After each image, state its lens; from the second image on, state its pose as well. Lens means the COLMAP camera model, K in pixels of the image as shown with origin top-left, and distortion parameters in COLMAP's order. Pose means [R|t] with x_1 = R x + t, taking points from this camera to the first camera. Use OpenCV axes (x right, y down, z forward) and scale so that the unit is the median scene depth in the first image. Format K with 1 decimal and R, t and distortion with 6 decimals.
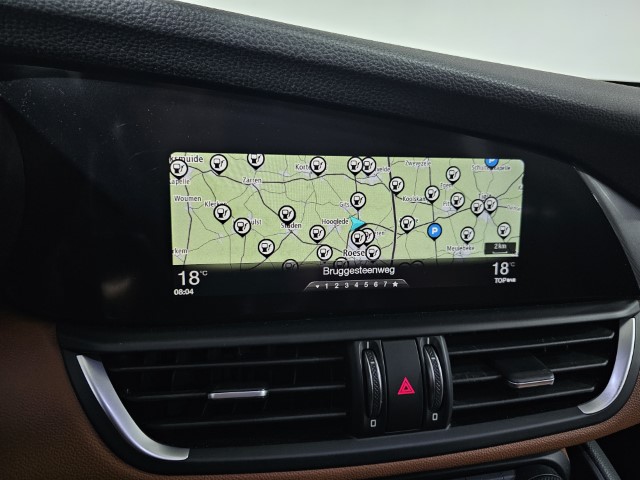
lens RADIAL K [[436.8, 0, 322.8], [0, 436.8, 241.0], [0, 0, 1]] dist [-0.000996, -0.018162]
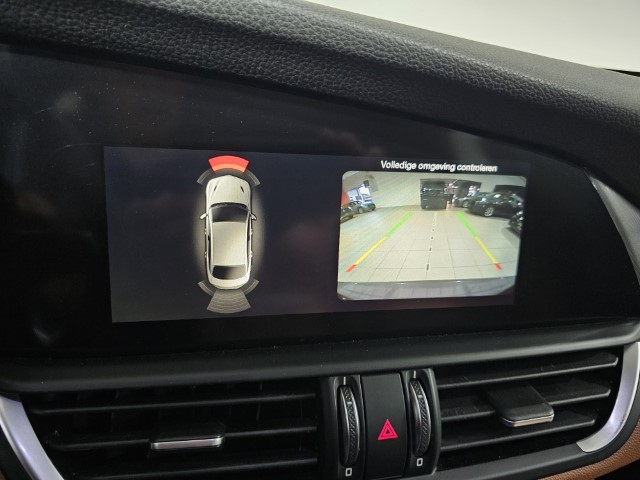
lens RADIAL K [[436.8, 0, 319.1], [0, 436.8, 241.3], [0, 0, 1]] dist [-0.000996, -0.018162]
pose [[0.998998, 0.018819, 0.040617, 0.014603], [-0.020870, 0.998496, 0.050699, -0.076327], [-0.039602, -0.051496, 0.997888, 0.171831]]
